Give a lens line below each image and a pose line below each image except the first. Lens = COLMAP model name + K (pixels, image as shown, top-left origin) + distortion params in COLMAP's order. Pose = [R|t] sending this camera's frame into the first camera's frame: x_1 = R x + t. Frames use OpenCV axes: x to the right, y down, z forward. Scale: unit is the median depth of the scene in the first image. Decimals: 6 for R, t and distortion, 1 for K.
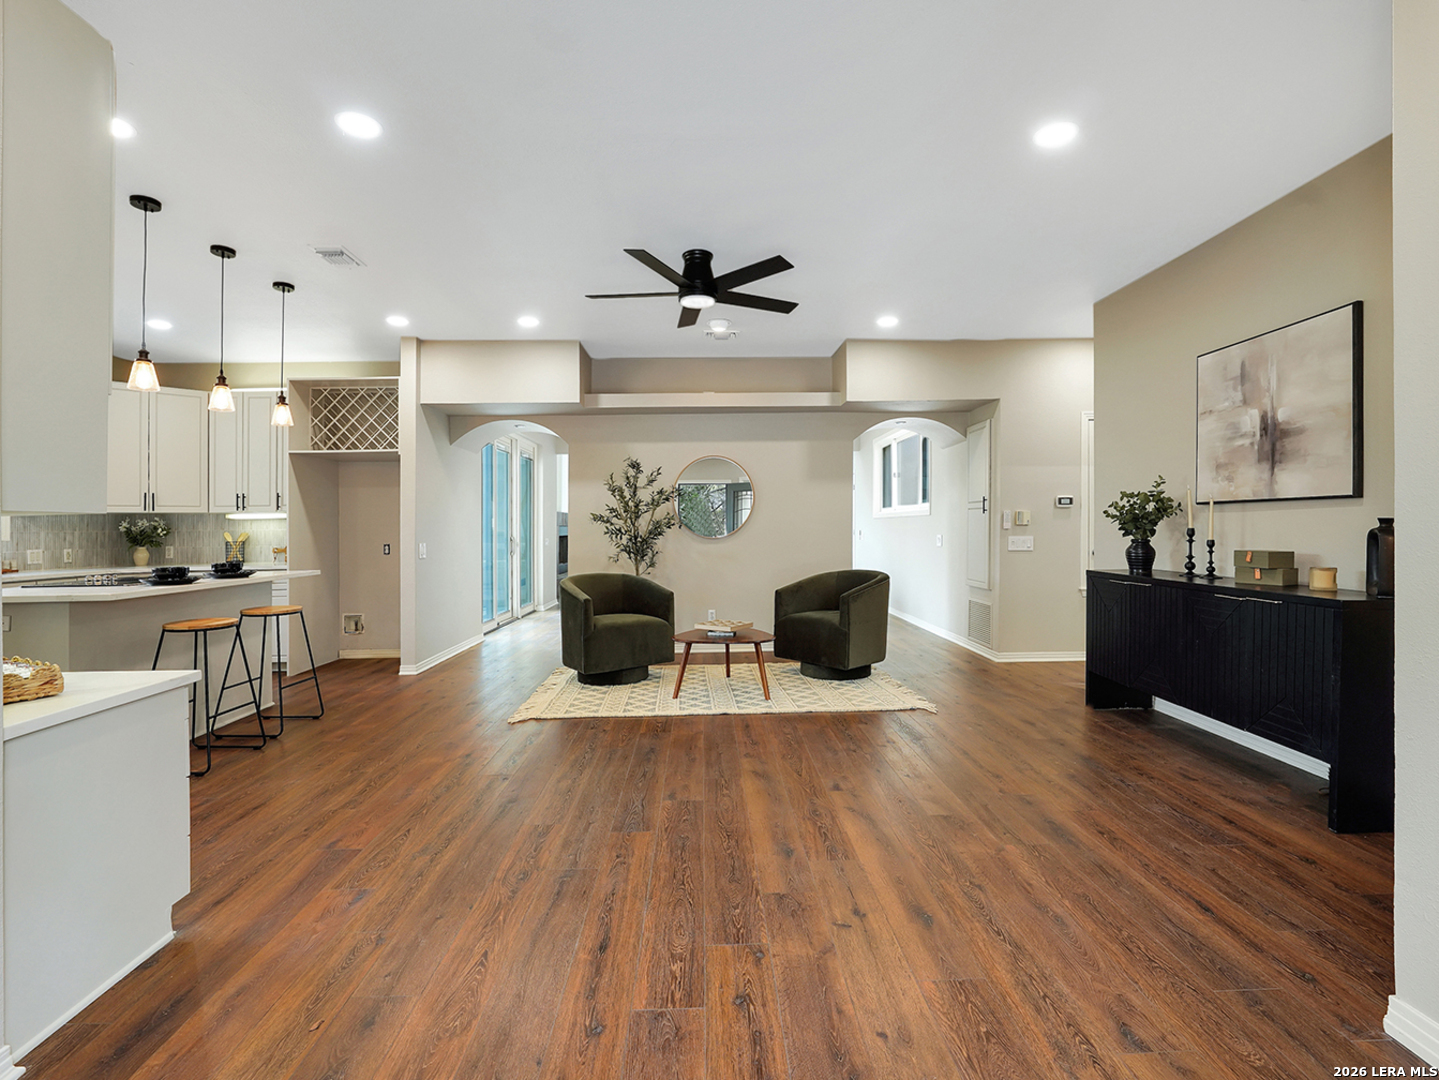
lens RADIAL K [[651.5, 0, 716.9], [0, 651.5, 527.6], [0, 0, 1]] dist [-0.015371, 0.000619]
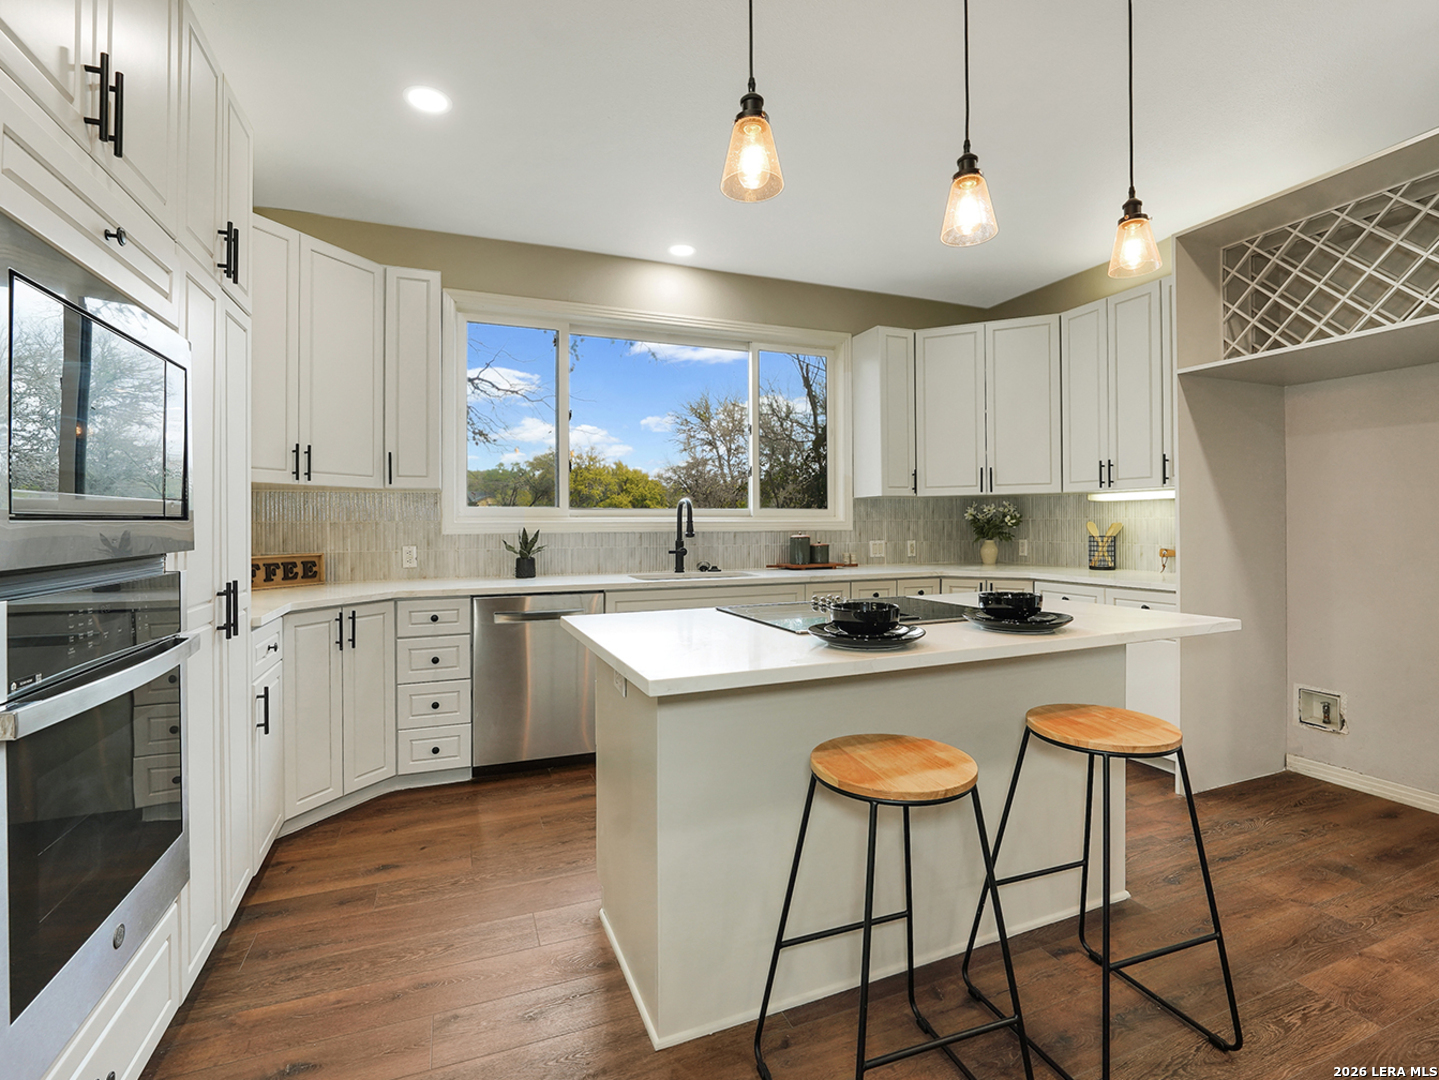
lens RADIAL K [[651.5, 0, 707.1], [0, 651.5, 512.1], [0, 0, 1]] dist [-0.015371, 0.000619]
pose [[0.311881, -0.004296, -0.950112, -0.296630], [0.002630, 0.999990, -0.003658, -0.001497], [0.950118, -0.001358, 0.311889, 0.496828]]
